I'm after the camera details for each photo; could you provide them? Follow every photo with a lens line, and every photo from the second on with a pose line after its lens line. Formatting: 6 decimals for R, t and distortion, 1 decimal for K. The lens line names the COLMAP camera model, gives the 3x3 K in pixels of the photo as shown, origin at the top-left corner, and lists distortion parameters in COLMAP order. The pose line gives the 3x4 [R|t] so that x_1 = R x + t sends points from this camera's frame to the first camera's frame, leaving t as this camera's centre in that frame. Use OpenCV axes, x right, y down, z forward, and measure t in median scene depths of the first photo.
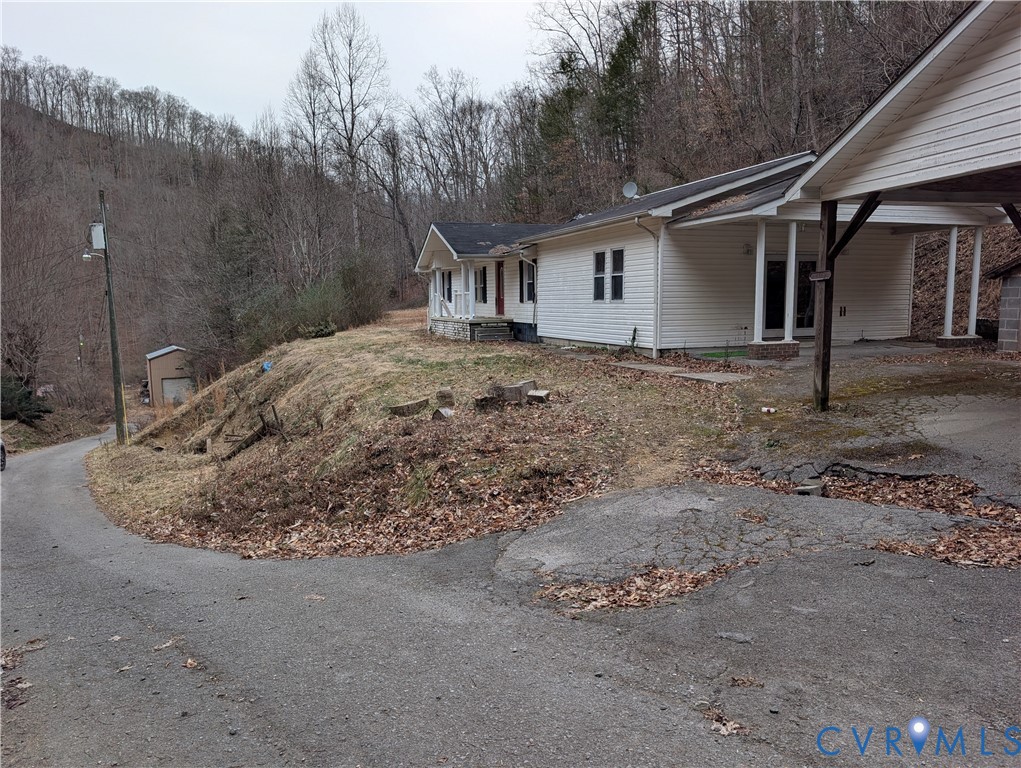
lens RADIAL K [[736.3, 0, 505.6], [0, 736.3, 388.0], [0, 0, 1]] dist [0.010268, -0.005106]
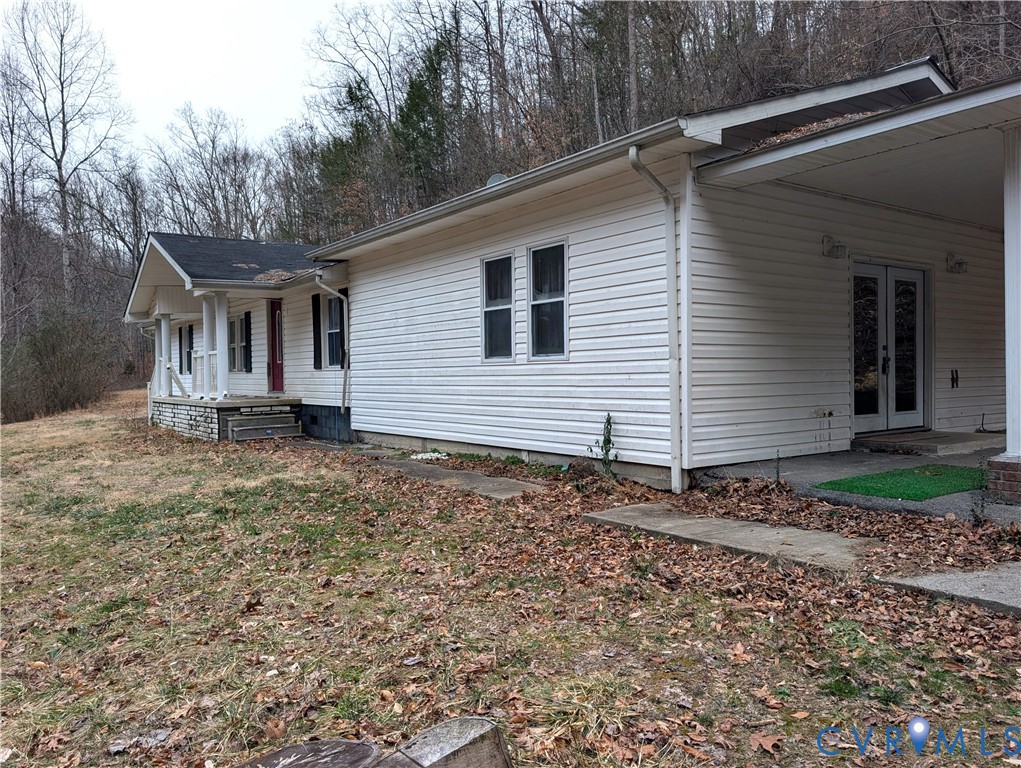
lens RADIAL K [[736.3, 0, 505.6], [0, 736.3, 388.0], [0, 0, 1]] dist [0.010268, -0.005106]
pose [[0.955207, -0.006136, 0.295874, -0.007341], [0.037640, 0.994184, -0.100901, -0.041669], [-0.293534, 0.107518, 0.949883, 0.441984]]
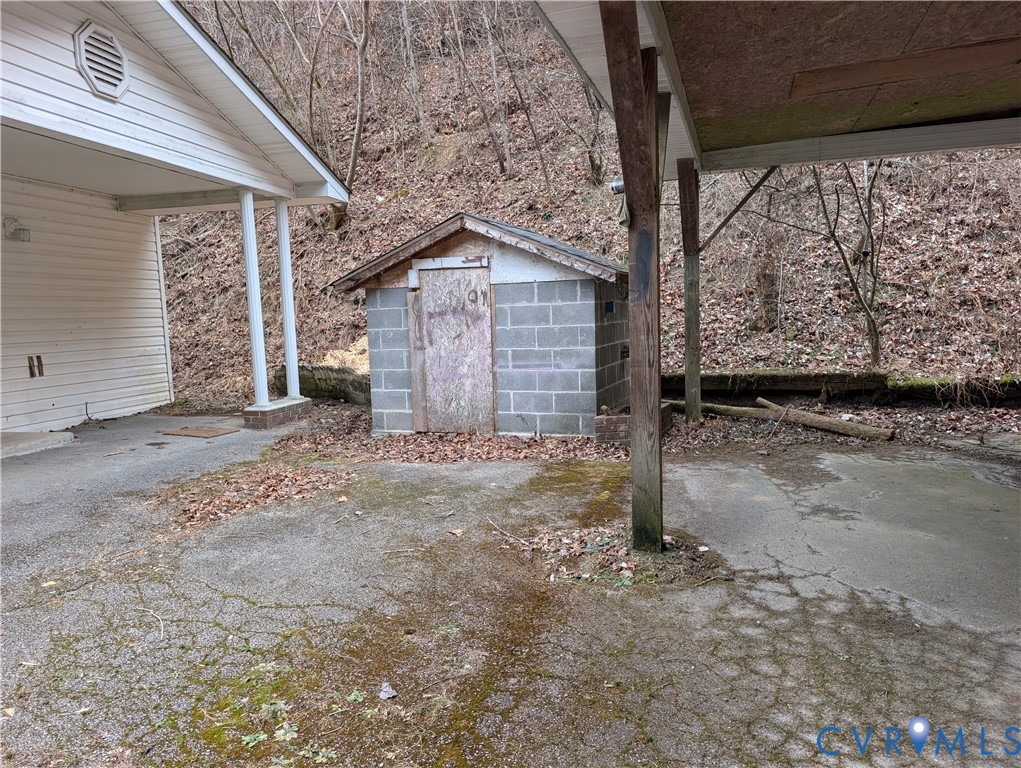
lens RADIAL K [[736.3, 0, 505.6], [0, 736.3, 388.0], [0, 0, 1]] dist [0.010268, -0.005106]
pose [[0.541008, -0.091616, 0.836013, 0.178358], [0.127601, 0.991483, 0.026080, -0.050298], [-0.831281, 0.092566, 0.548090, 0.393296]]
